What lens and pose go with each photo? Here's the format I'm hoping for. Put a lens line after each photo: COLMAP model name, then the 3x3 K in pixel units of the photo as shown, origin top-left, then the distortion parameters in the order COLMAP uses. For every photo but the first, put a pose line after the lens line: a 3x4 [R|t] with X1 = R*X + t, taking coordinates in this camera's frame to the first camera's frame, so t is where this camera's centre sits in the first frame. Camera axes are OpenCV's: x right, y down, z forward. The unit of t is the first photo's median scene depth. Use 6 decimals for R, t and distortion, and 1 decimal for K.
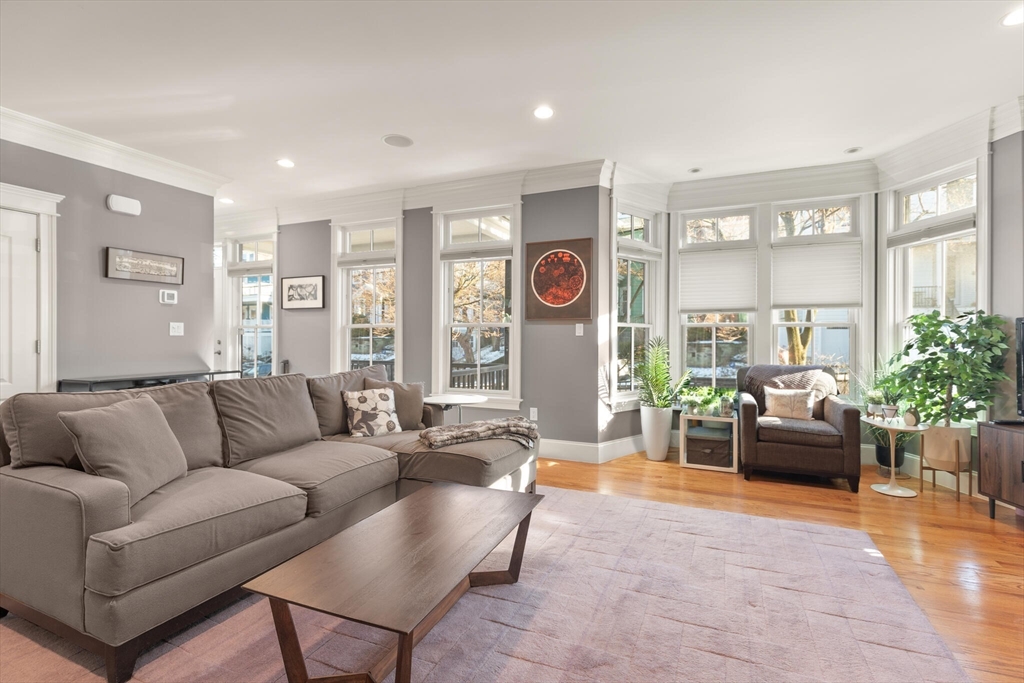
lens RADIAL K [[469.9, 0, 512.0], [0, 469.9, 341.5], [0, 0, 1]] dist [0.001198, 0.000150]
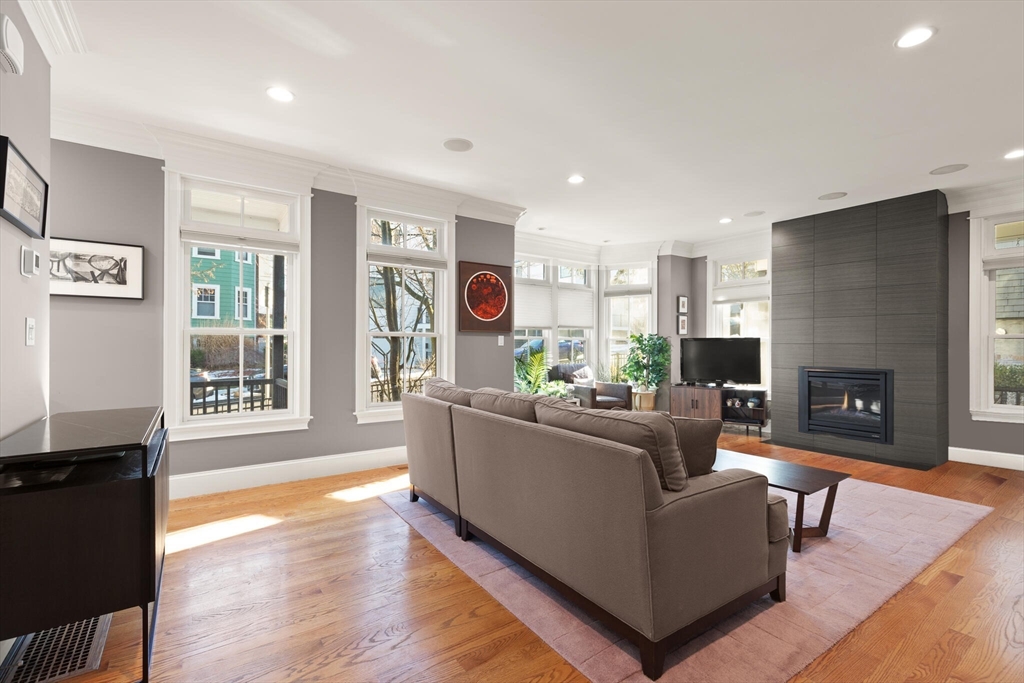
lens RADIAL K [[463.6, 0, 512.0], [0, 463.6, 341.5], [0, 0, 1]] dist [0.001617, 0.000051]
pose [[0.523092, 0.006757, 0.852250, -0.837703], [0.004741, 0.999930, -0.010838, -0.010282], [-0.852263, 0.009710, 0.523023, 0.348294]]
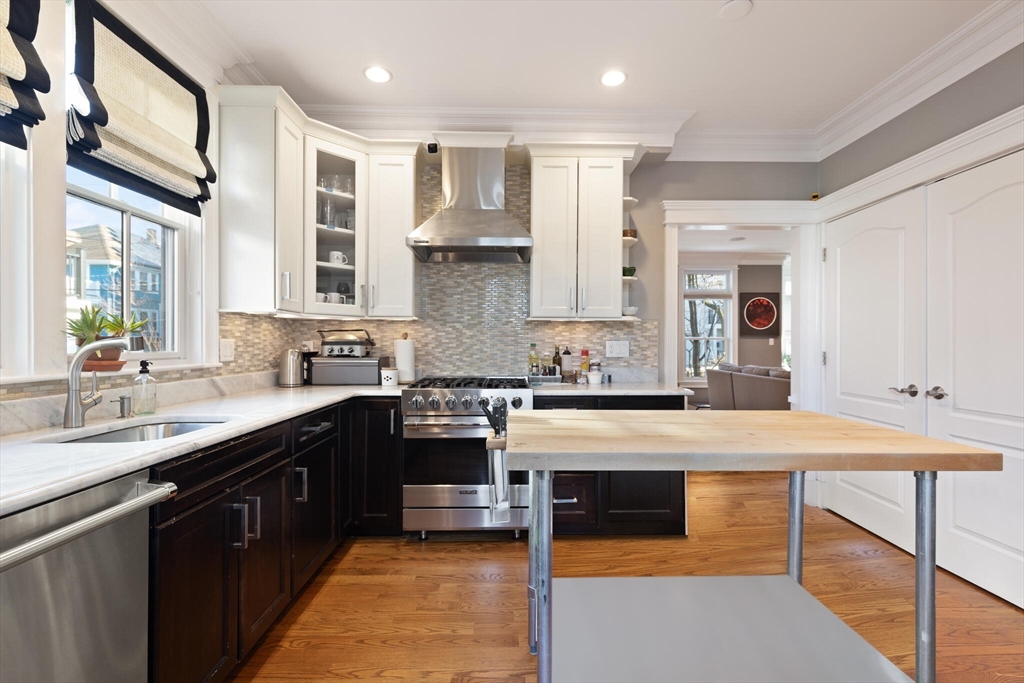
lens RADIAL K [[463.6, 0, 512.0], [0, 463.6, 341.5], [0, 0, 1]] dist [0.001617, 0.000051]
pose [[0.911390, 0.003697, 0.411528, -1.497365], [0.001403, 0.999926, -0.012089, -0.006931], [-0.411542, 0.011595, 0.911317, -0.230193]]
